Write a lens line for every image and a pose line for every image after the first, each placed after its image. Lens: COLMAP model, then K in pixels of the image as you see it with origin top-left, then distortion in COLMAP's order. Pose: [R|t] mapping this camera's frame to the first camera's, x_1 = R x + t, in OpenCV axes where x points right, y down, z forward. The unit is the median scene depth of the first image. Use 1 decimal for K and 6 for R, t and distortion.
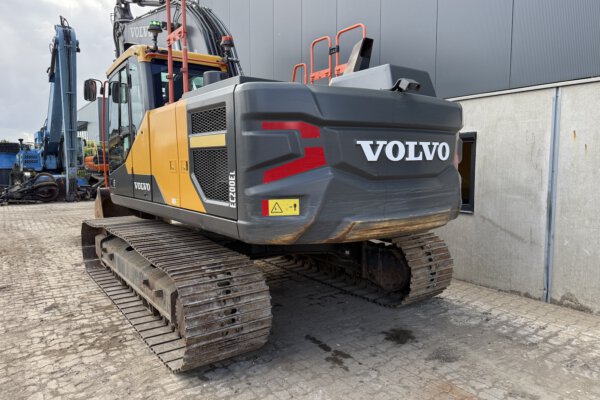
lens RADIAL K [[421.0, 0, 296.0], [0, 421.0, 199.3], [0, 0, 1]] dist [0.061341, -0.082359]
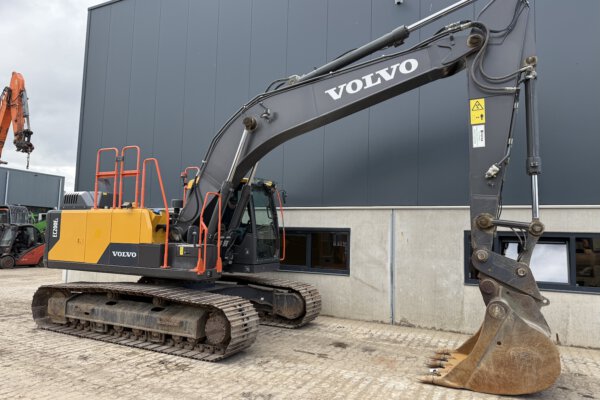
lens RADIAL K [[421.0, 0, 302.8], [0, 421.0, 190.7], [0, 0, 1]] dist [0.061341, -0.082359]
pose [[0.870956, 0.084238, 0.484086, -0.642116], [0.009342, 0.982178, -0.187721, 0.014399], [-0.491272, 0.168019, 0.854647, -0.438981]]
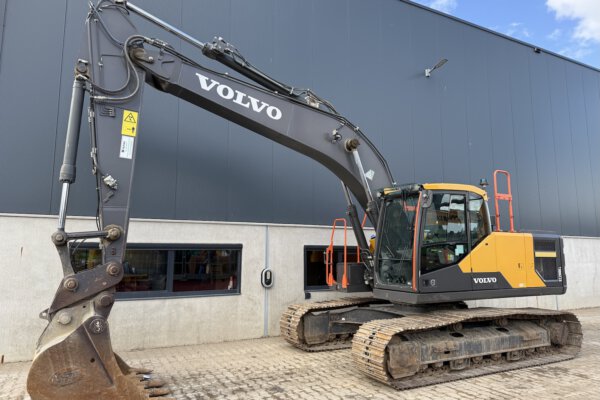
lens RADIAL K [[421.0, 0, 297.6], [0, 421.0, 184.9], [0, 0, 1]] dist [0.061341, -0.082359]
pose [[0.125119, 0.167125, 0.977964, -1.840355], [0.083574, 0.980432, -0.178239, -0.140380], [-0.988616, 0.104034, 0.108703, 1.379661]]
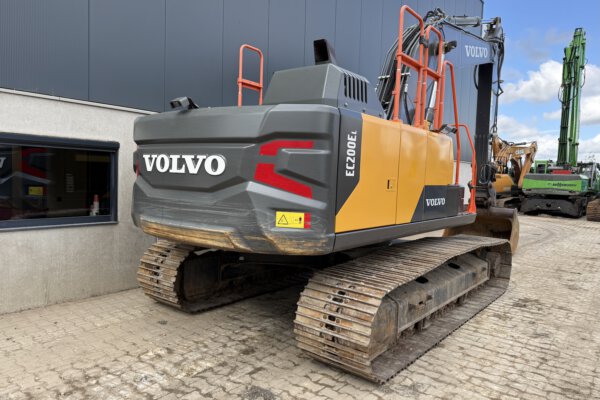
lens RADIAL K [[421.0, 0, 303.2], [0, 421.0, 197.9], [0, 0, 1]] dist [0.061341, -0.082359]
pose [[-0.295587, -0.047743, 0.954122, -1.274268], [0.054219, 0.996302, 0.066651, -0.140501], [-0.953776, 0.071433, -0.291906, 1.708779]]
